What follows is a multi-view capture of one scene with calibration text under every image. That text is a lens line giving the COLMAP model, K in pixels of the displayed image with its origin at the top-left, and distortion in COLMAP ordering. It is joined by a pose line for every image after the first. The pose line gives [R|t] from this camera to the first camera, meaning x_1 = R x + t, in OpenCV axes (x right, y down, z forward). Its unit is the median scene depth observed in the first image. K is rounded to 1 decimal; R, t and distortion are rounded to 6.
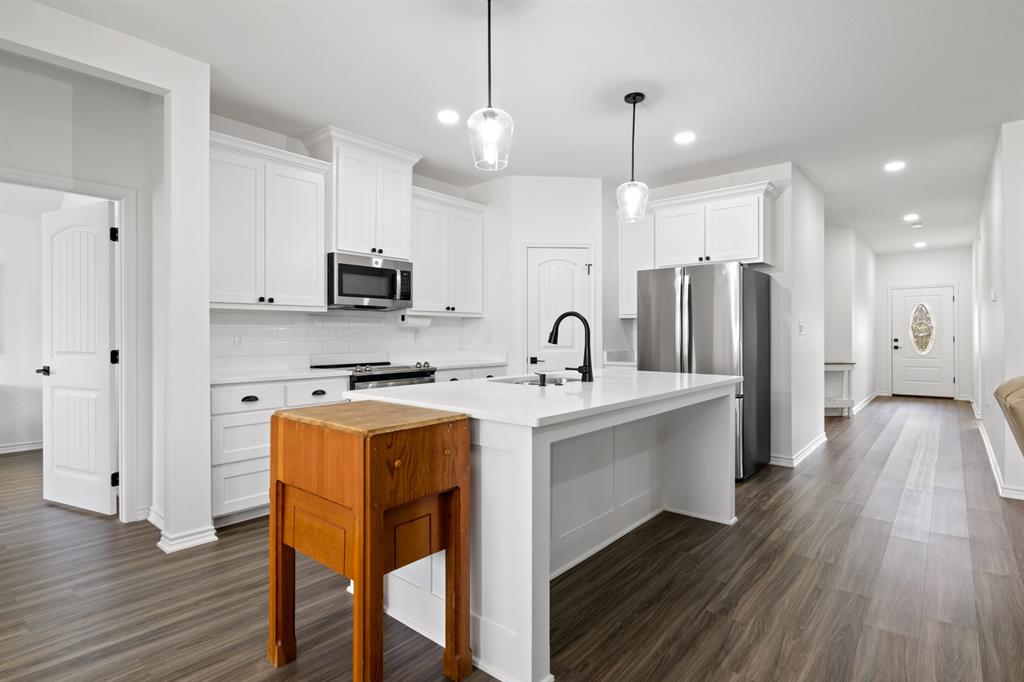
lens RADIAL K [[512.4, 0, 512.9], [0, 512.4, 335.5], [0, 0, 1]] dist [-0.008930, 0.000060]
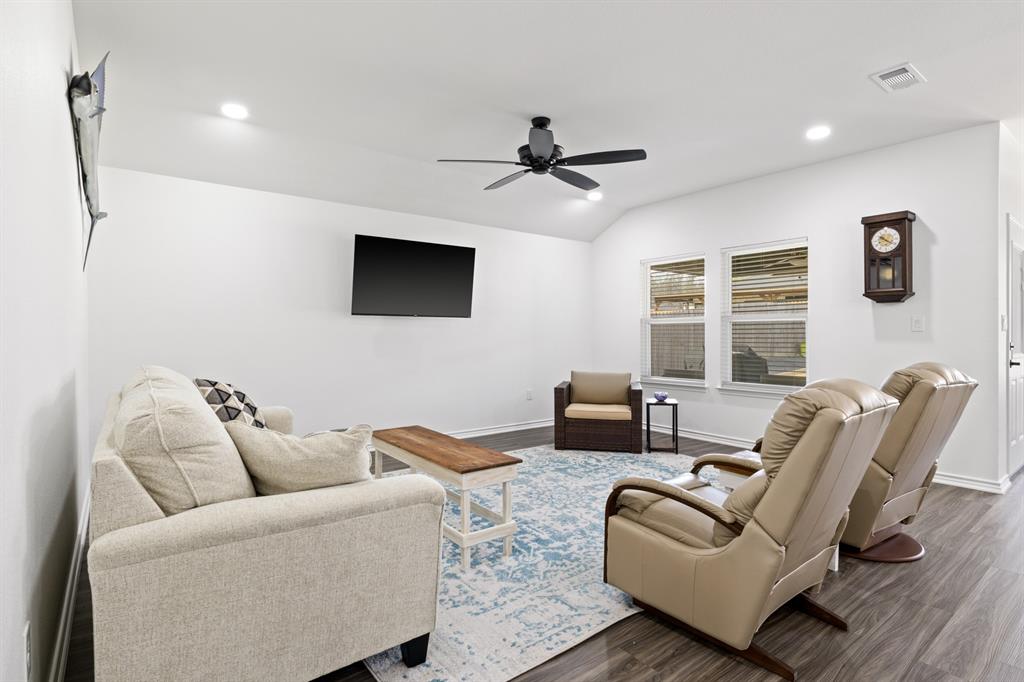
lens RADIAL K [[512.4, 0, 517.8], [0, 512.4, 335.4], [0, 0, 1]] dist [-0.008930, 0.000060]
pose [[-0.980377, -0.004479, 0.197083, 0.706891], [-0.002691, 0.999953, 0.009343, -0.001412], [-0.197115, 0.008629, -0.980342, 0.990917]]
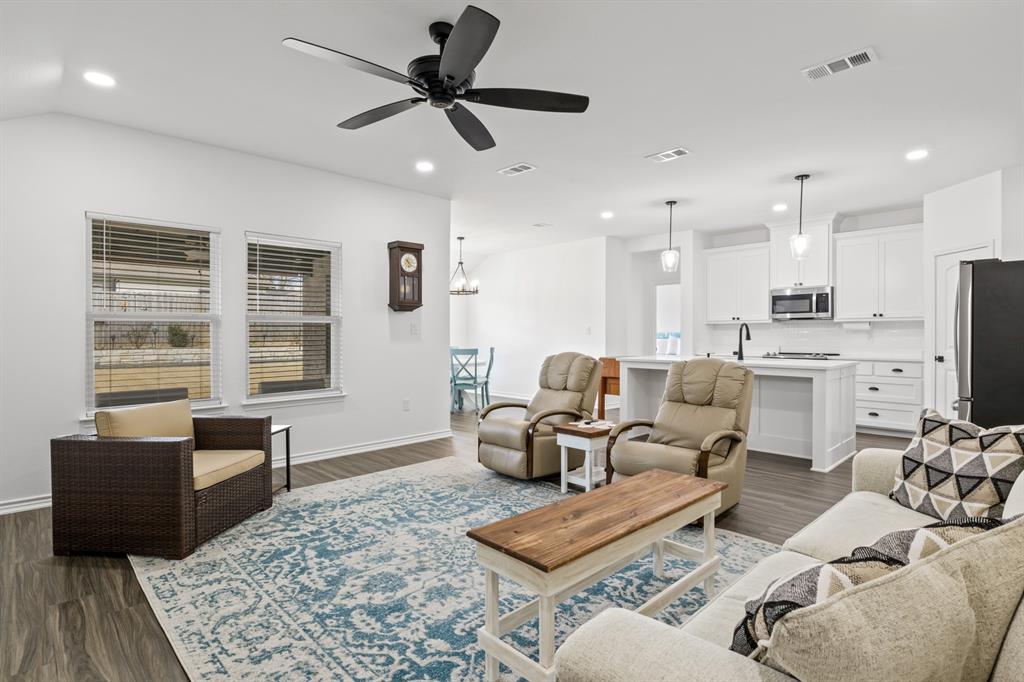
lens RADIAL K [[512.4, 0, 514.7], [0, 512.4, 339.4], [0, 0, 1]] dist [-0.008930, 0.000060]
pose [[-0.084889, 0.008209, -0.996357, 1.466479], [-0.002756, 0.999960, 0.008474, 0.000417], [0.996387, 0.003466, -0.084863, 0.235025]]
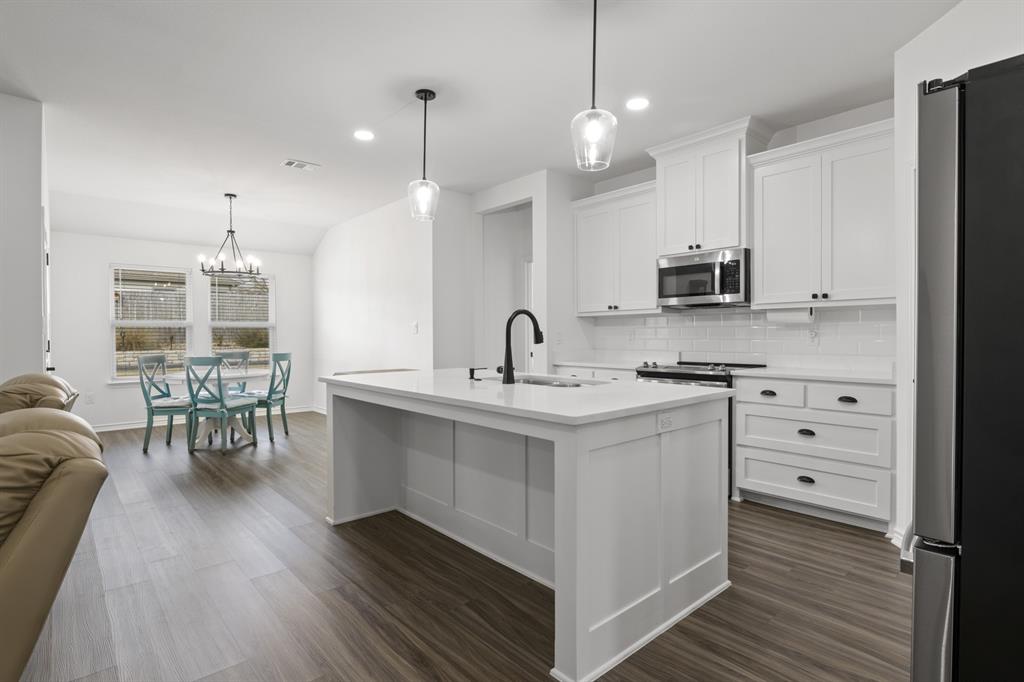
lens RADIAL K [[512.4, 0, 512.1], [0, 512.4, 342.9], [0, 0, 1]] dist [-0.008930, 0.000060]
pose [[-0.136892, 0.017825, -0.990426, 0.758038], [0.002089, 0.999841, 0.017706, -0.001456], [0.990584, 0.000354, -0.136908, 0.799913]]
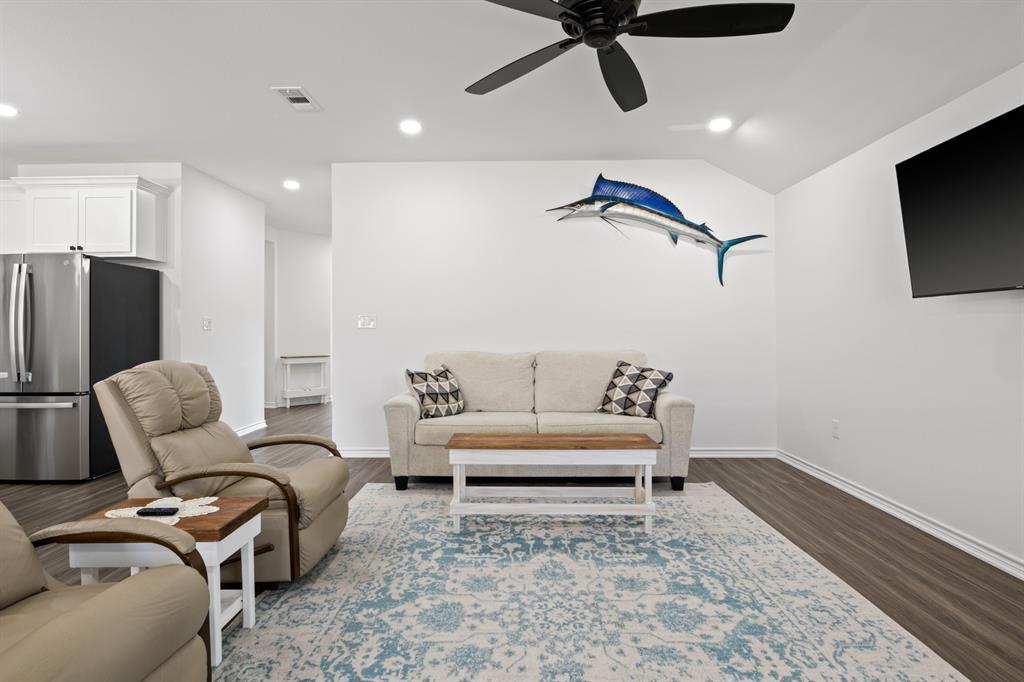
lens RADIAL K [[512.4, 0, 510.8], [0, 512.4, 327.9], [0, 0, 1]] dist [-0.008930, 0.000060]
pose [[0.772212, 0.002680, 0.635359, 0.453186], [0.003810, 0.999954, -0.008848, 0.007671], [-0.635353, 0.009253, 0.772166, -0.246174]]
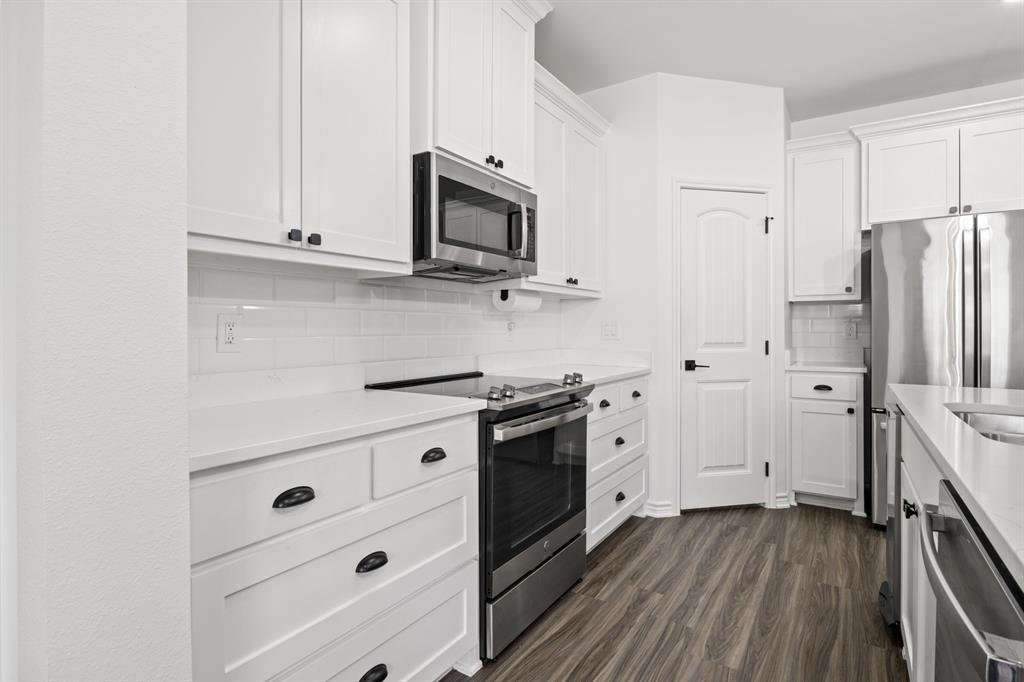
lens RADIAL K [[512.4, 0, 511.3], [0, 512.4, 329.6], [0, 0, 1]] dist [-0.008930, 0.000060]
pose [[0.992211, -0.000429, 0.124568, -0.317914], [0.000714, 0.999997, -0.002246, 0.006384], [-0.124567, 0.002317, 0.992209, 0.487237]]
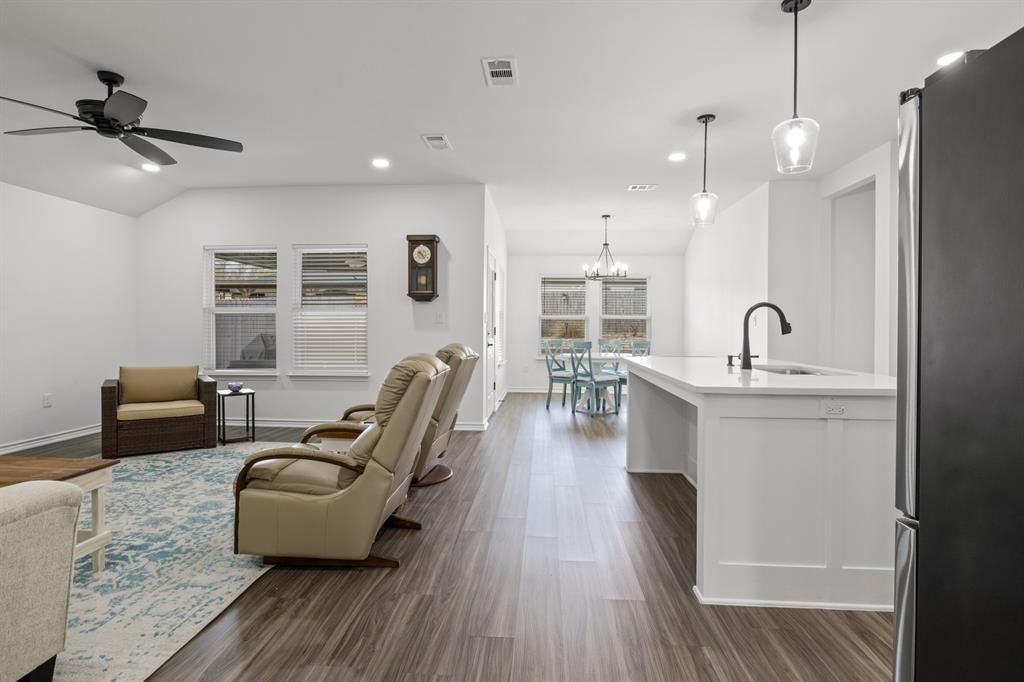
lens RADIAL K [[512.4, 0, 512.8], [0, 512.4, 338.7], [0, 0, 1]] dist [-0.008930, 0.000060]
pose [[-0.798751, 0.007262, -0.601618, 0.817174], [-0.009900, 0.999633, 0.025210, 0.003542], [0.601580, 0.026092, -0.798386, 1.088883]]
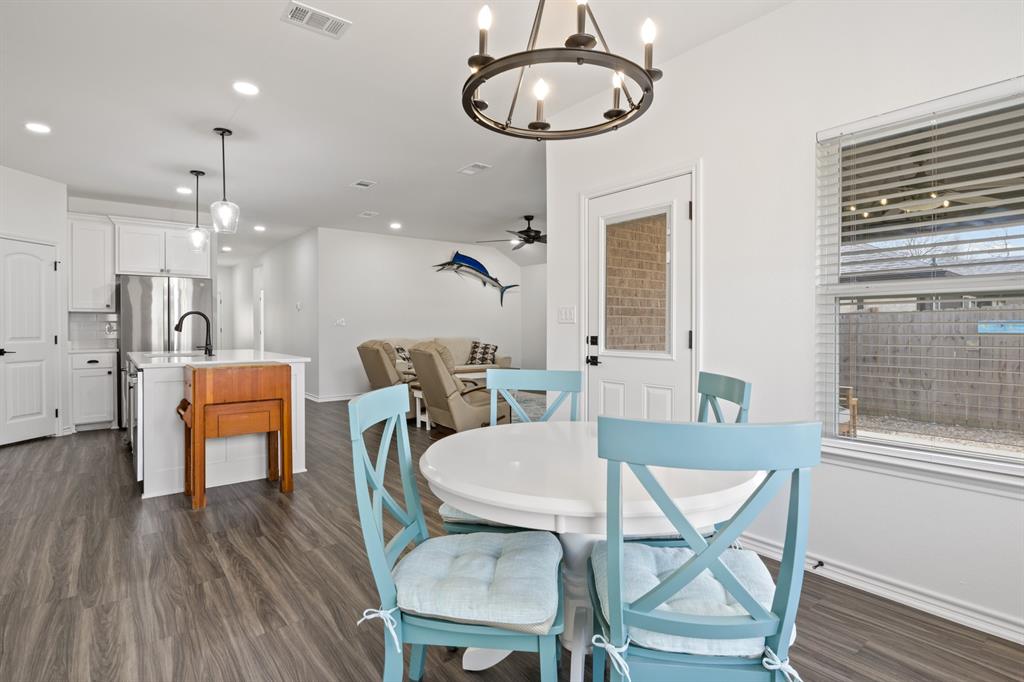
lens RADIAL K [[512.4, 0, 509.5], [0, 512.4, 330.6], [0, 0, 1]] dist [-0.008930, 0.000060]
pose [[0.194072, -0.008292, 0.980952, -0.891504], [0.002022, 0.999966, 0.008052, 0.001252], [-0.980985, 0.000421, 0.194082, -0.183413]]
